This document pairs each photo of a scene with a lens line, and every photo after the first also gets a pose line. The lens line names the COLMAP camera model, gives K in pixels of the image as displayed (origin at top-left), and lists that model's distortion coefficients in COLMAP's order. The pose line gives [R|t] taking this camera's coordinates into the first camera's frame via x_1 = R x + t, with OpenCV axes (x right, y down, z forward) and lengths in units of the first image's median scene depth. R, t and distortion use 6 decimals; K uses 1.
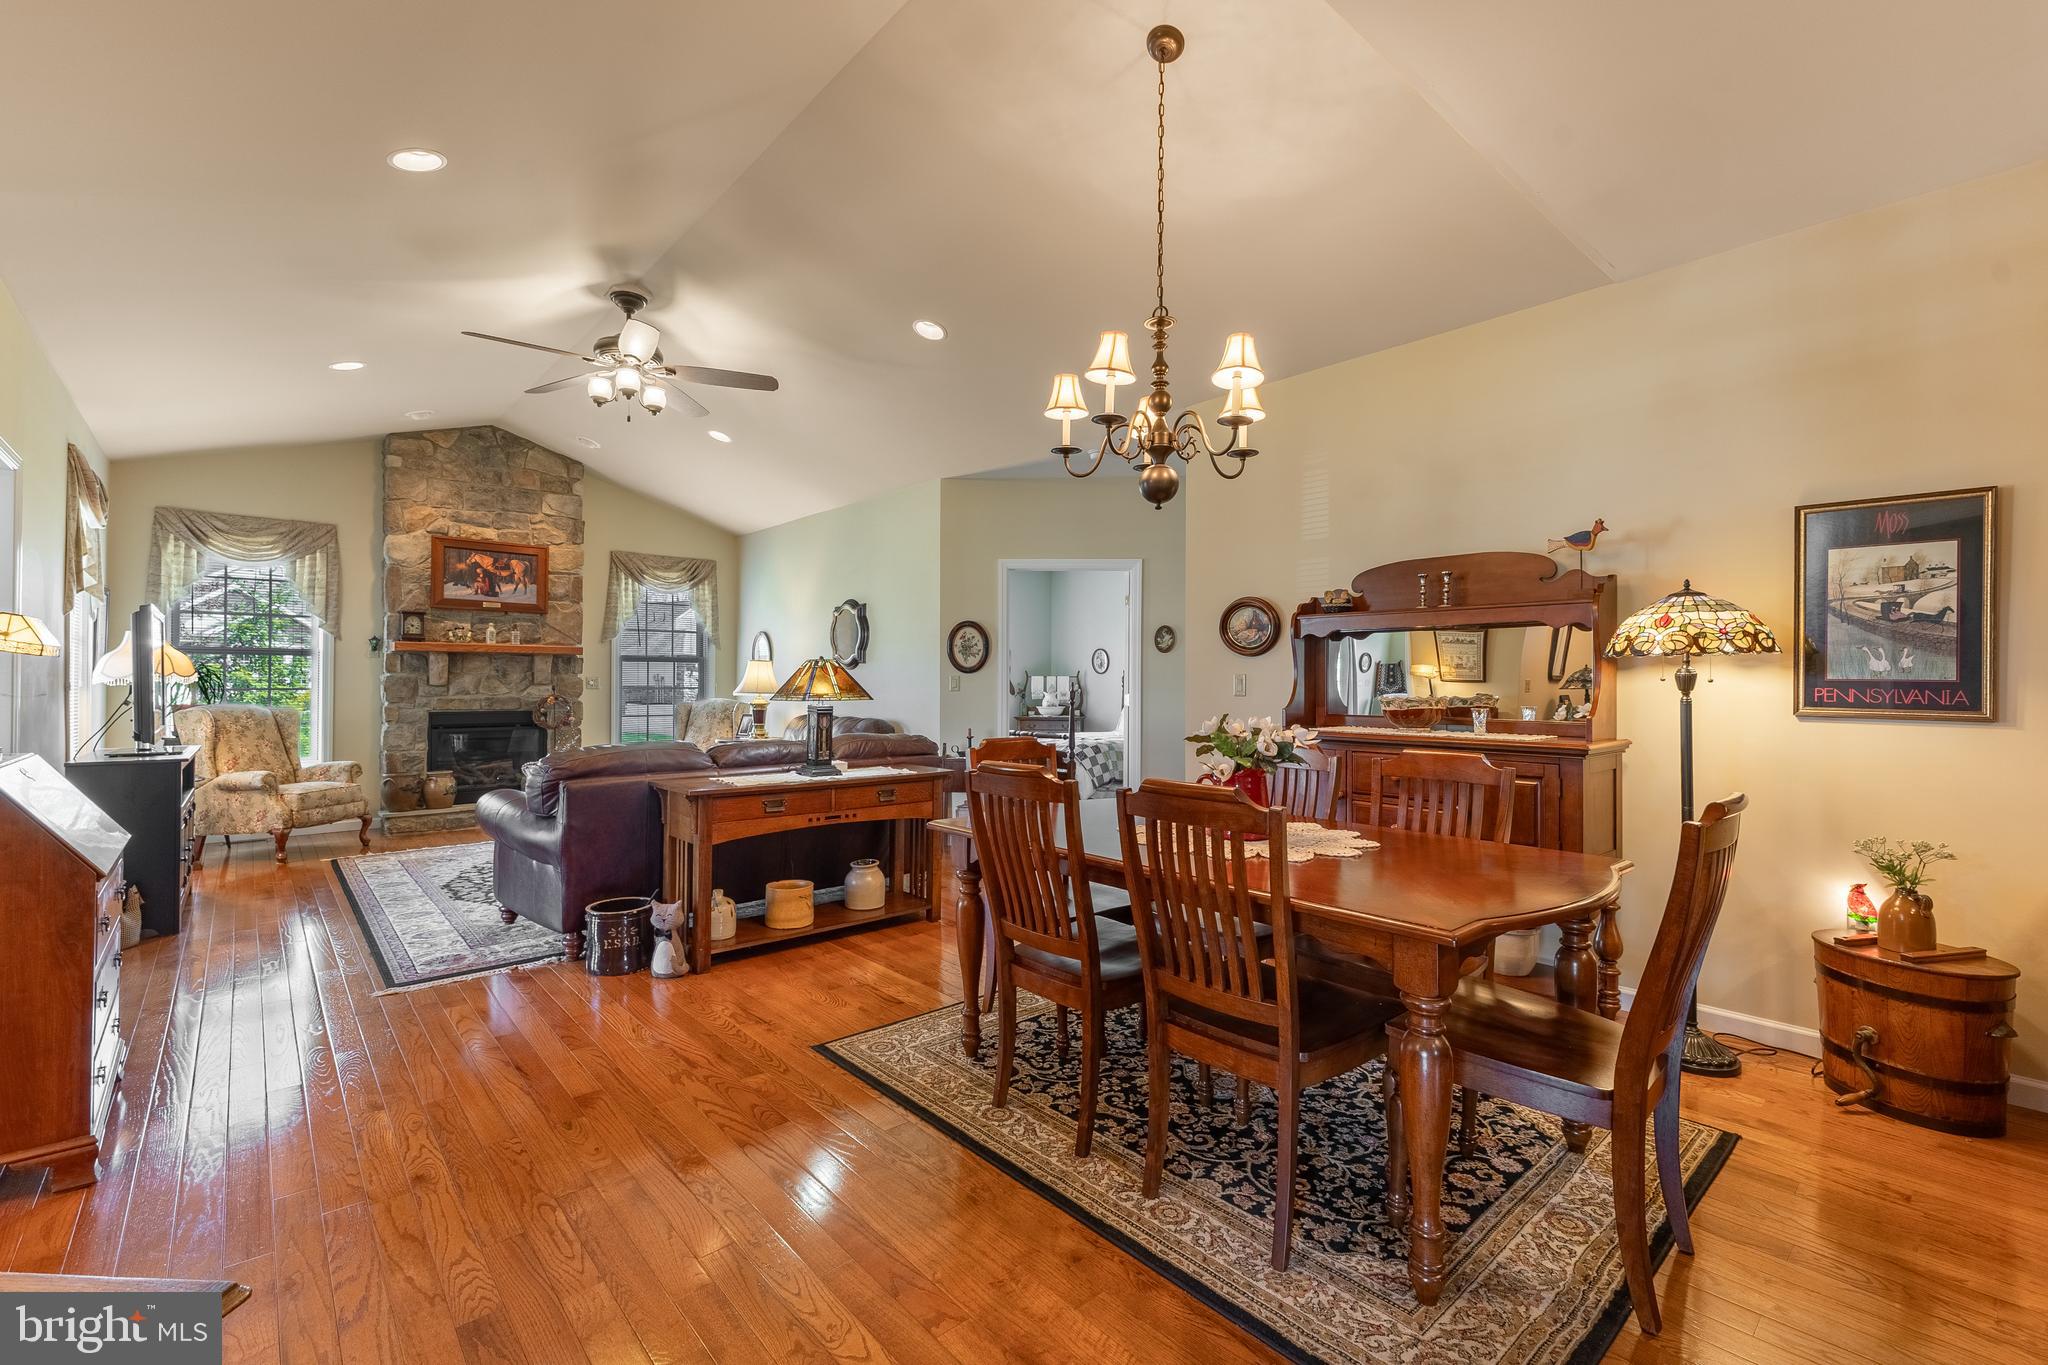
lens RADIAL K [[885.4, 0, 1026.8], [0, 885.4, 671.1], [0, 0, 1]] dist [0.007523, -0.001543]
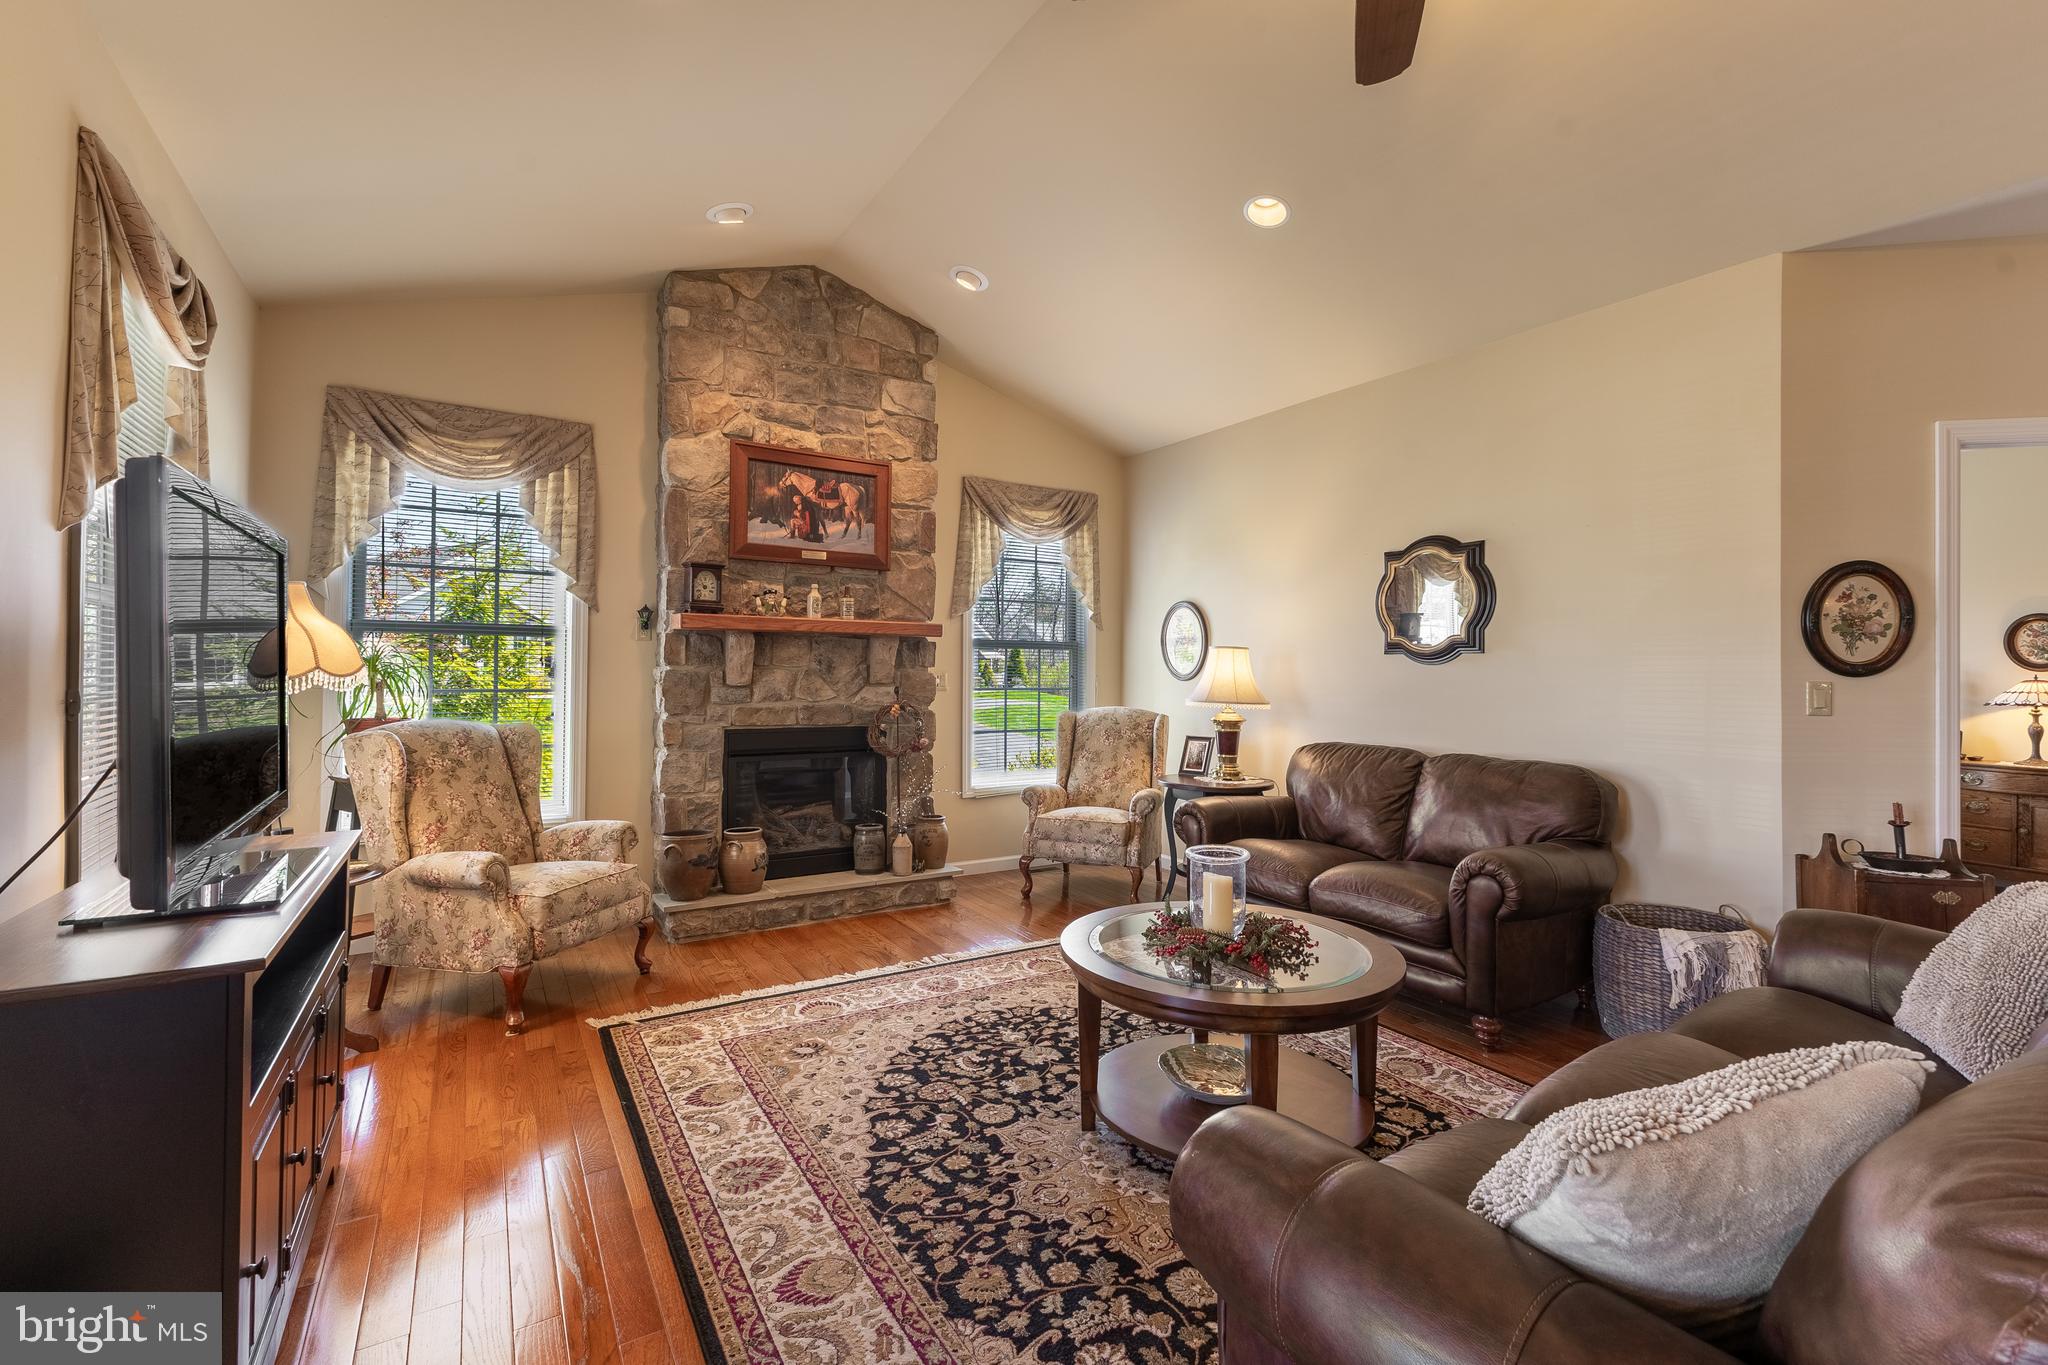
lens RADIAL K [[885.4, 0, 1018.4], [0, 885.4, 661.6], [0, 0, 1]] dist [0.007523, -0.001543]
pose [[0.985271, 0.006714, -0.170869, -0.366360], [-0.006306, 0.999976, 0.002931, -0.003707], [0.170884, -0.001811, 0.985289, 0.429036]]
